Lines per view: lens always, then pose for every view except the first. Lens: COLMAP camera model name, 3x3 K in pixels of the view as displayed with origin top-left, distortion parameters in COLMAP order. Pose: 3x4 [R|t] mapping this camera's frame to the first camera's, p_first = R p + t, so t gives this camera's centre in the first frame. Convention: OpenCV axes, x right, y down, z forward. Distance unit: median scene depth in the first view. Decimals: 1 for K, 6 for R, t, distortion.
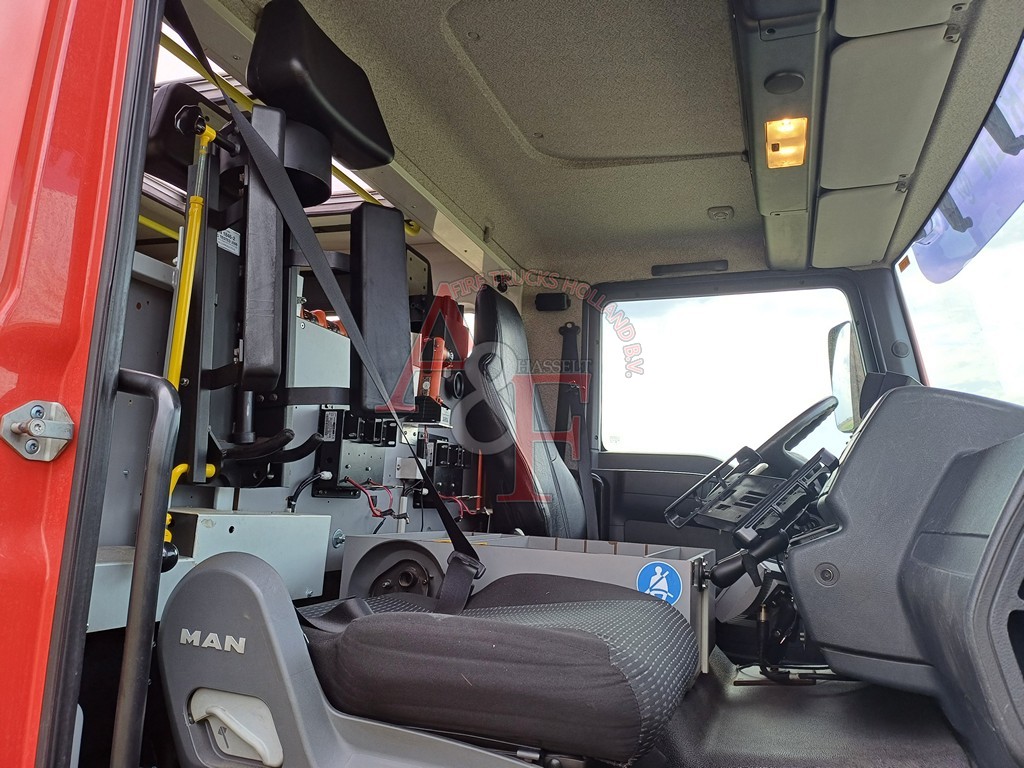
lens RADIAL K [[769.7, 0, 516.4], [0, 769.7, 377.5], [0, 0, 1]] dist [0.048651, -0.063033]
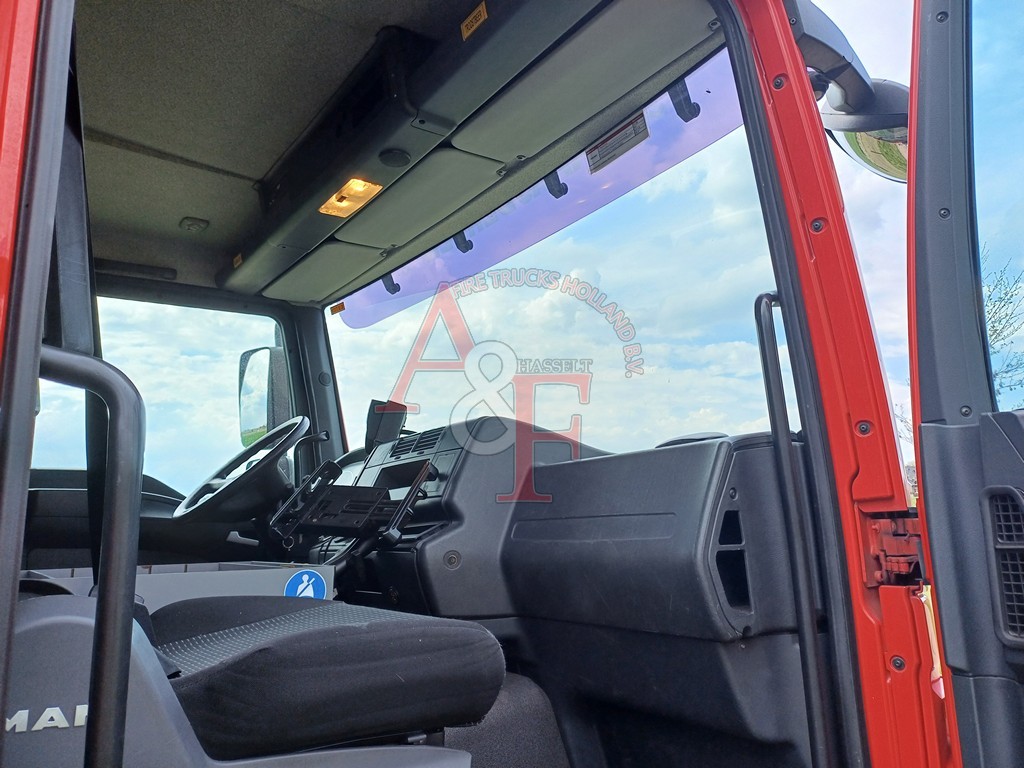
lens RADIAL K [[769.7, 0, 516.4], [0, 769.7, 377.5], [0, 0, 1]] dist [0.048651, -0.063033]
pose [[0.578459, 0.101514, 0.809370, -0.327325], [-0.085128, 0.994321, -0.063870, 0.011915], [-0.811257, -0.031954, 0.583816, 0.096036]]
